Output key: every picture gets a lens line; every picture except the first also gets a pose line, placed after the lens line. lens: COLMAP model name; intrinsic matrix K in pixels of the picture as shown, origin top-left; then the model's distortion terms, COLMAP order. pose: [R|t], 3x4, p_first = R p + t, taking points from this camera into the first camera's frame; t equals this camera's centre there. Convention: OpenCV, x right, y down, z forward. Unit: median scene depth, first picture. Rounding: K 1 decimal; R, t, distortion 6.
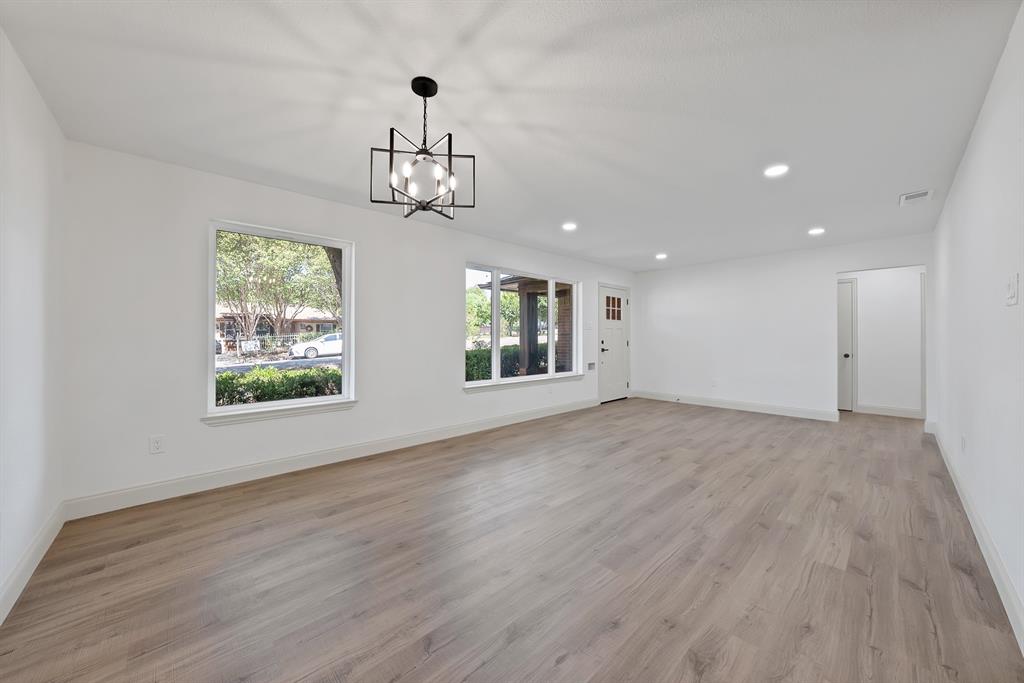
lens RADIAL K [[358.8, 0, 515.6], [0, 358.8, 337.6], [0, 0, 1]] dist [-0.001201, -0.000037]
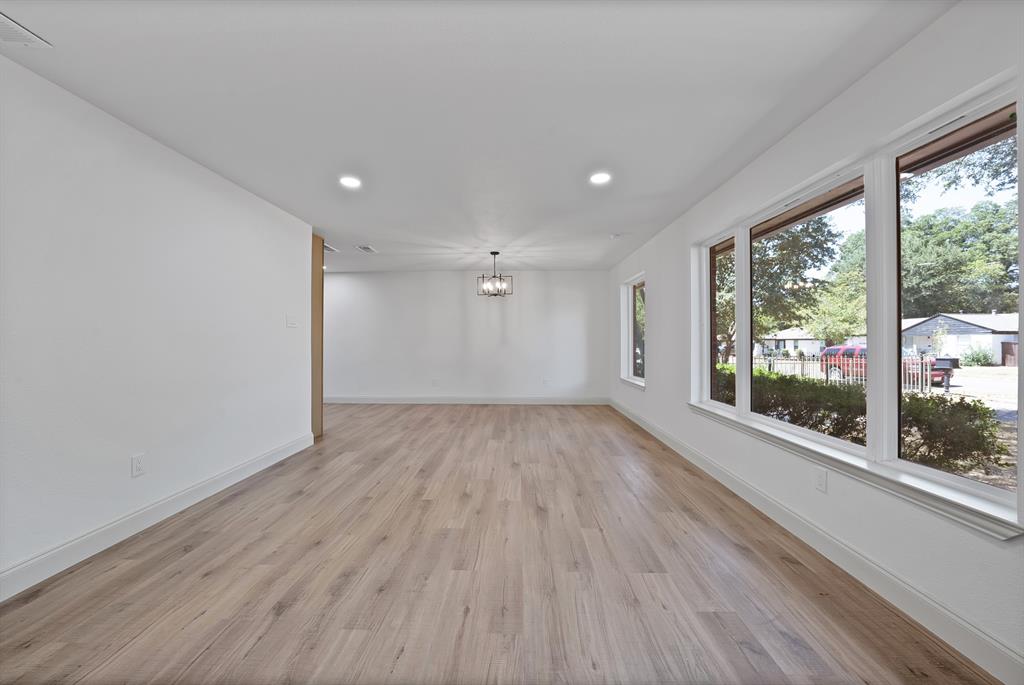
lens RADIAL K [[358.8, 0, 513.8], [0, 358.8, 340.1], [0, 0, 1]] dist [-0.001201, -0.000037]
pose [[-0.687287, -0.000540, -0.726386, 1.097636], [0.000048, 1.000000, -0.000789, 0.002031], [0.726386, -0.000577, -0.687286, 1.952669]]
